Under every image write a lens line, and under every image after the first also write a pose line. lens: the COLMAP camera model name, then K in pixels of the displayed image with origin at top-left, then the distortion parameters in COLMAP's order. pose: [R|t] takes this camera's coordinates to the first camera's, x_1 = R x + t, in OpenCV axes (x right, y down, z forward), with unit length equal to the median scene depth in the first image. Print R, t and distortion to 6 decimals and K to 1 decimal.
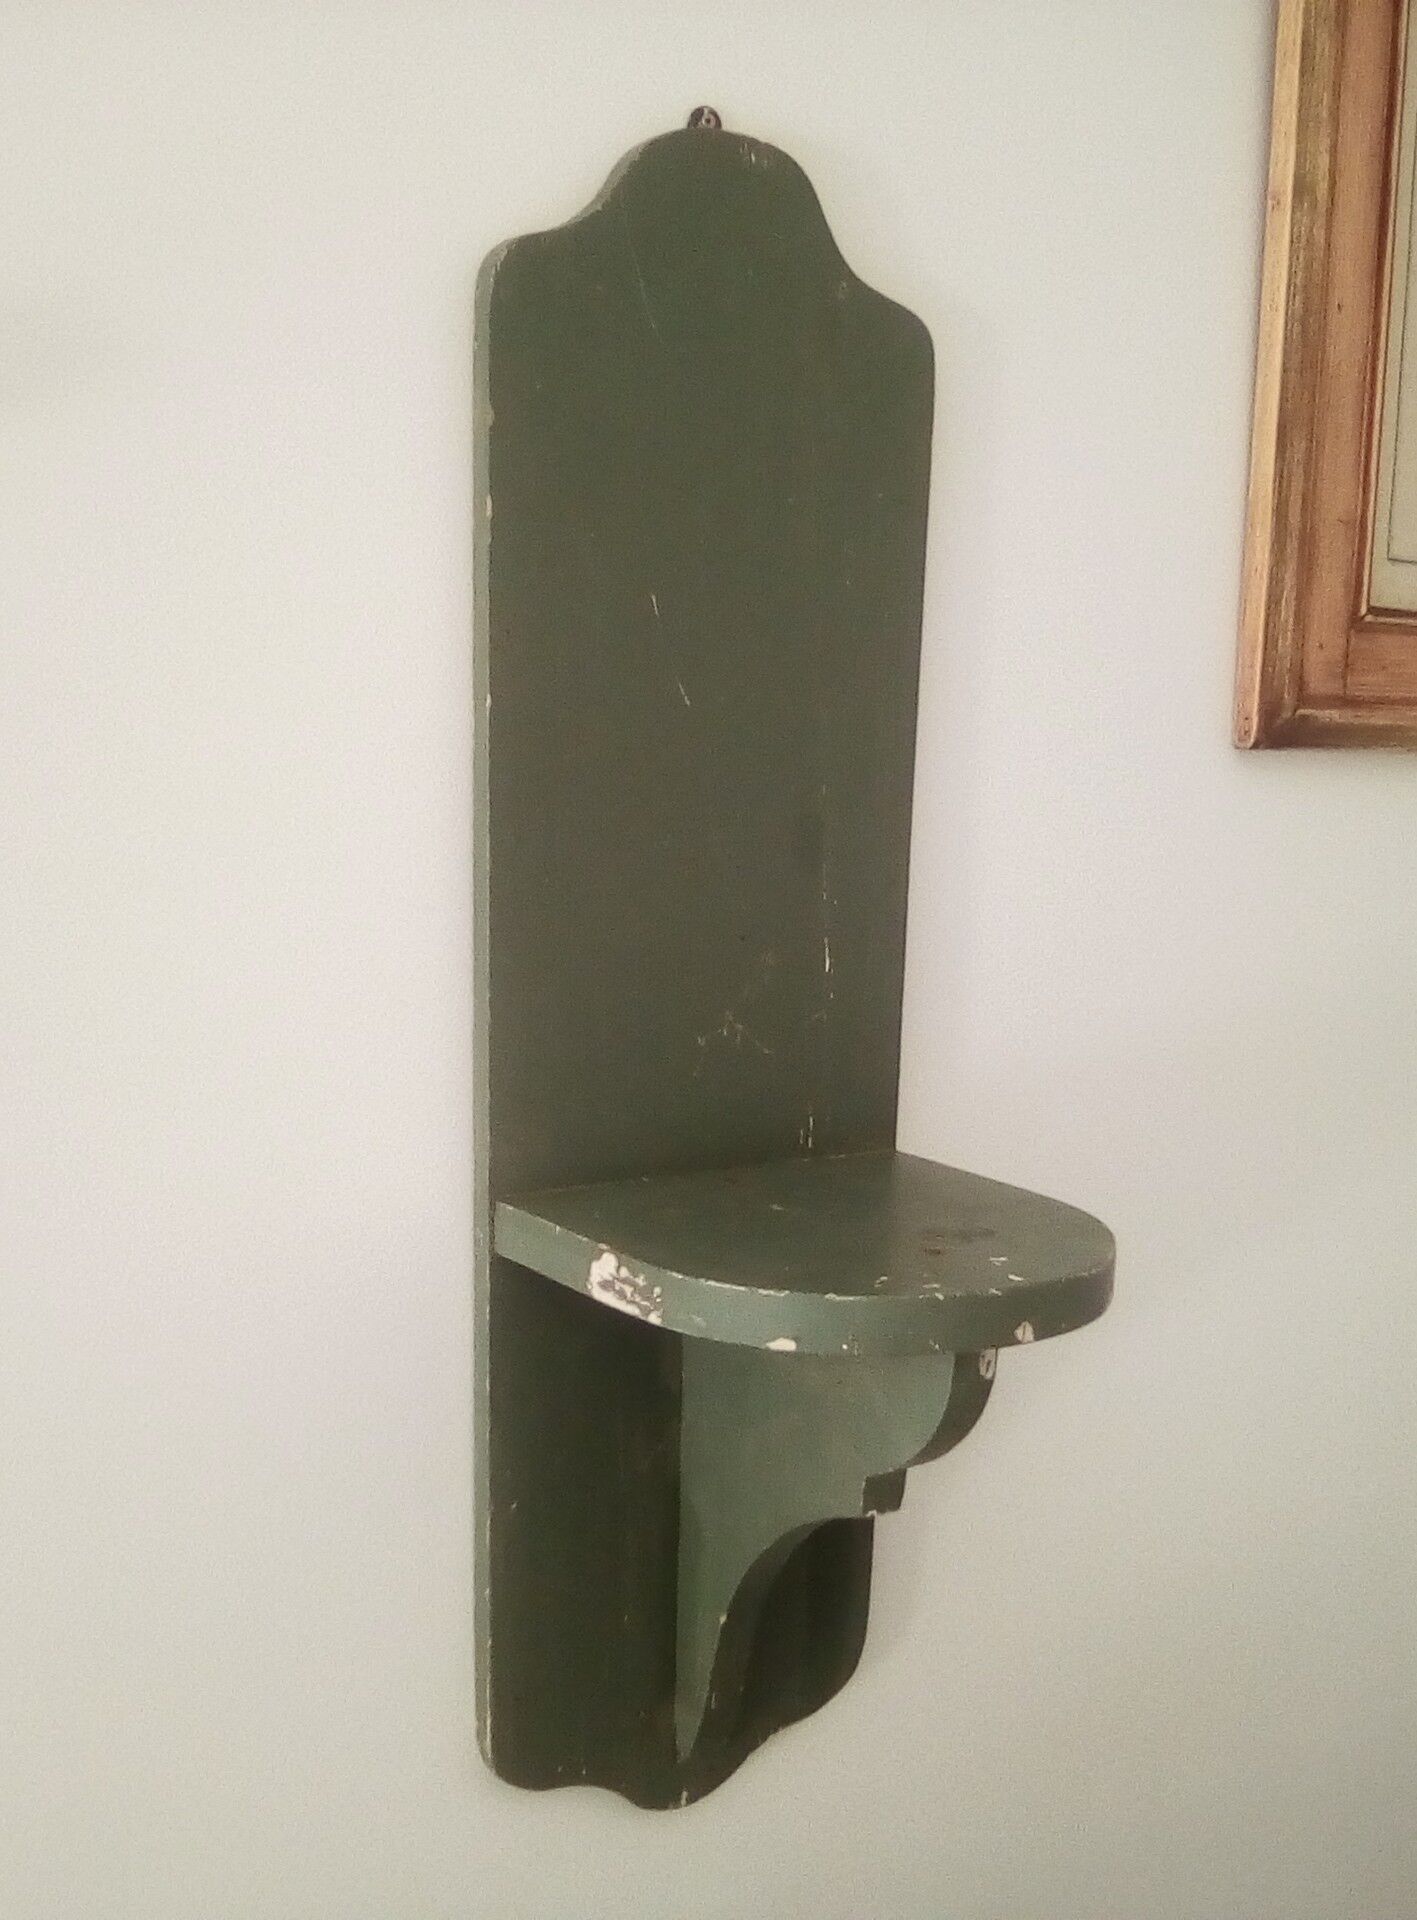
lens RADIAL K [[1944.5, 0, 745.1], [0, 1944.5, 965.3], [0, 0, 1]] dist [-0.019030, 0.002600]
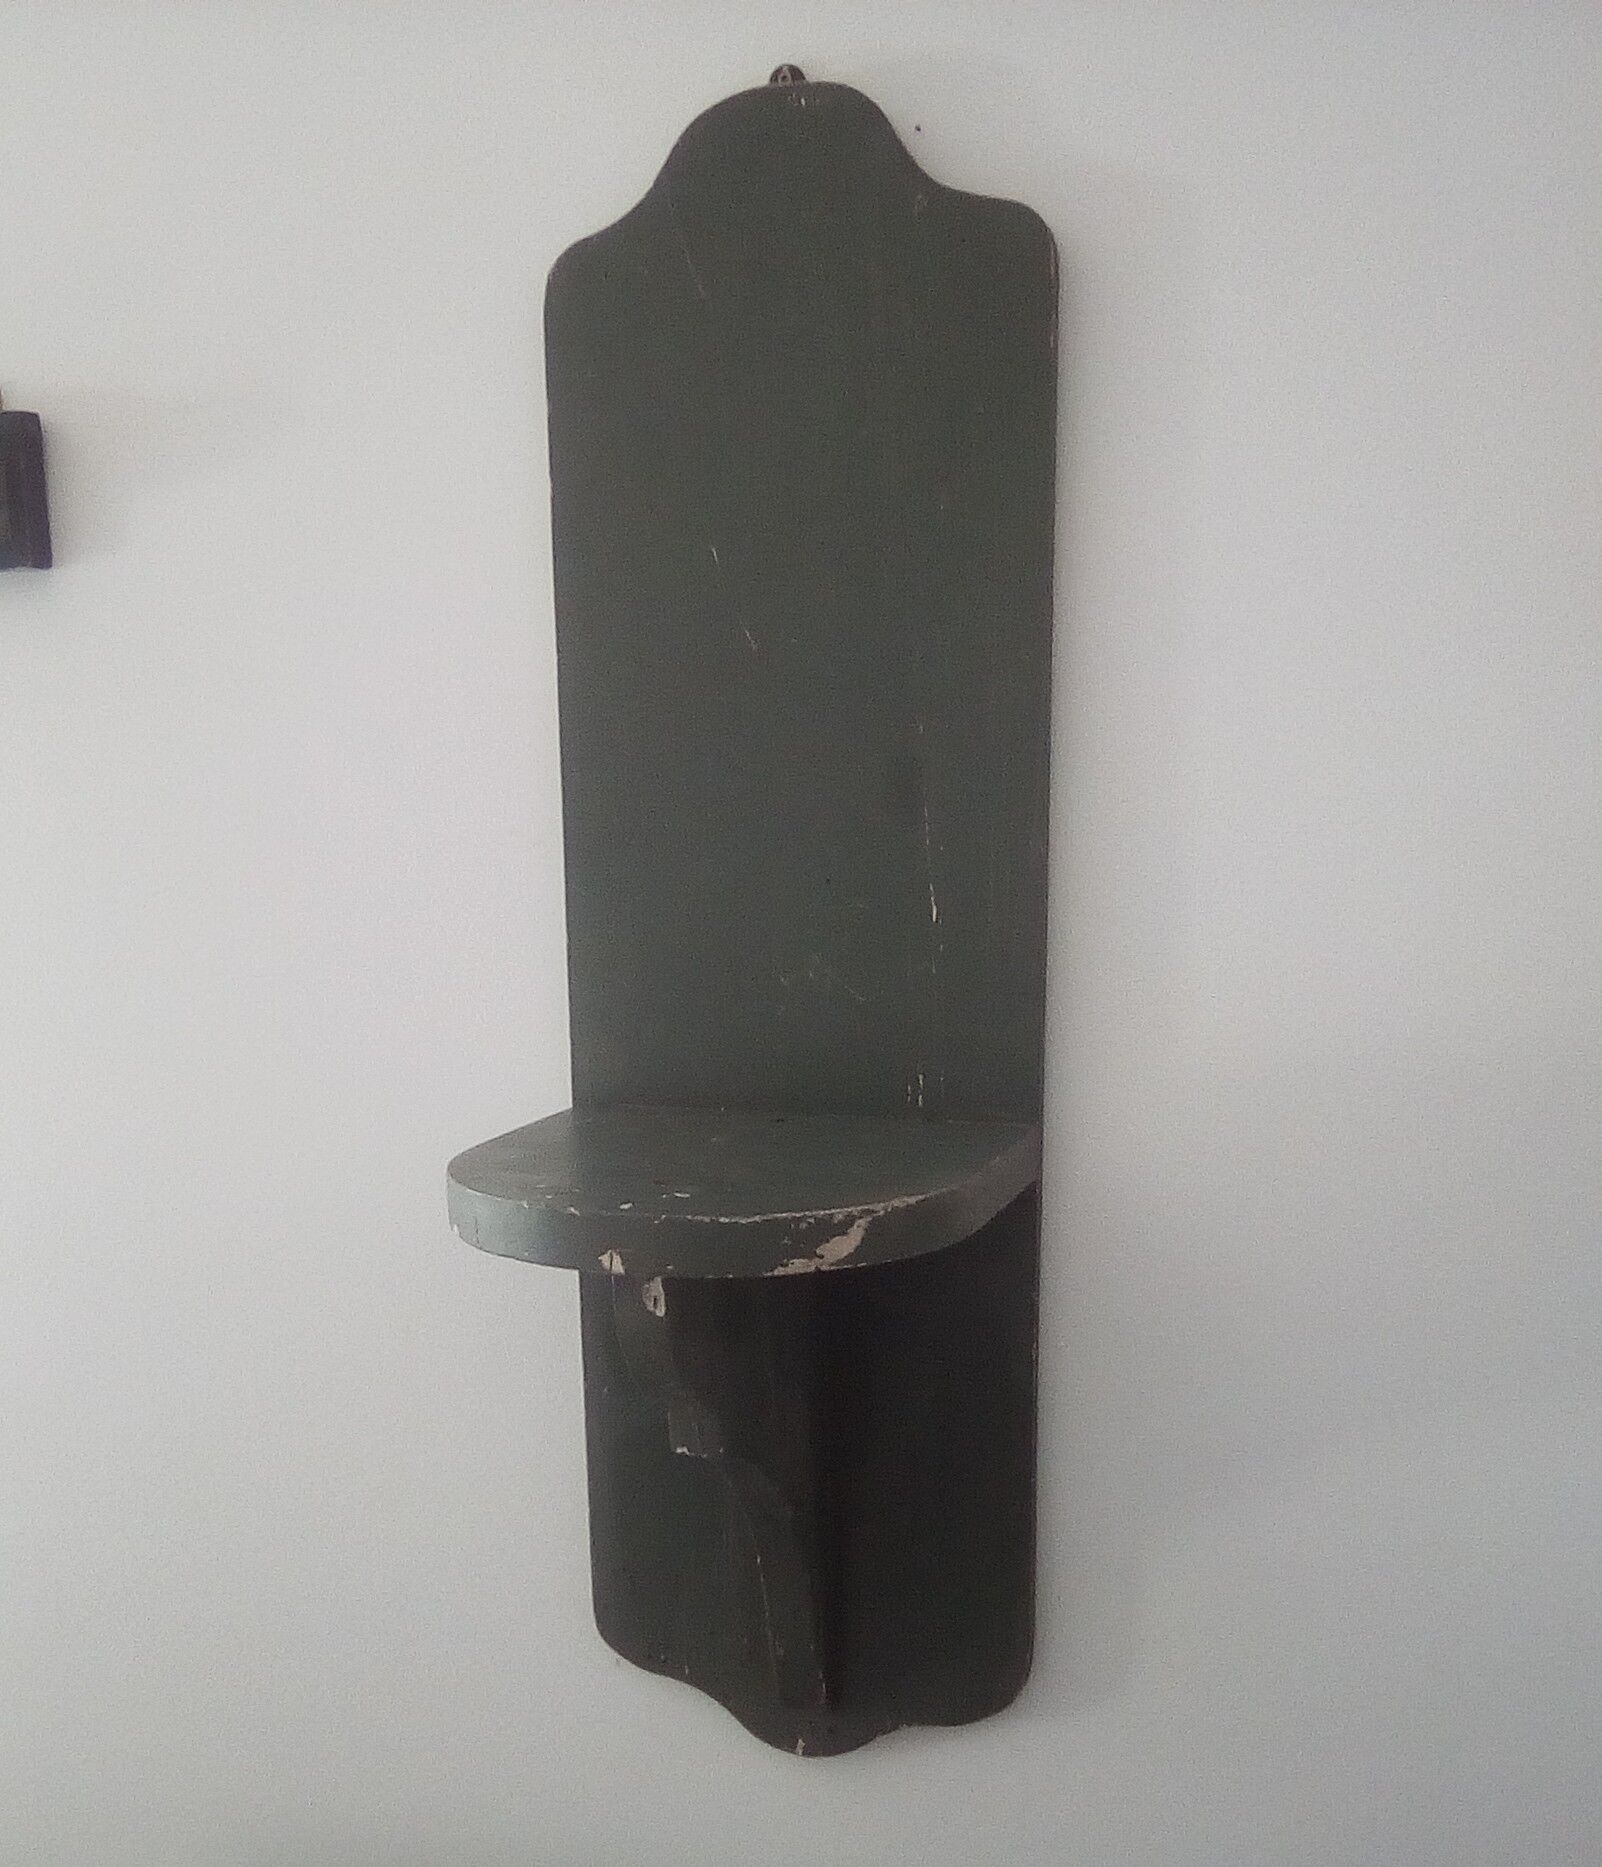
lens RADIAL K [[1876.4, 0, 882.4], [0, 1876.4, 971.5], [0, 0, 1]] dist [0.002124, 0.007482]
pose [[0.637401, 0.041275, -0.769426, 0.742811], [-0.069629, 0.997564, -0.004169, 0.033357], [0.767380, 0.056232, 0.638723, 0.403042]]
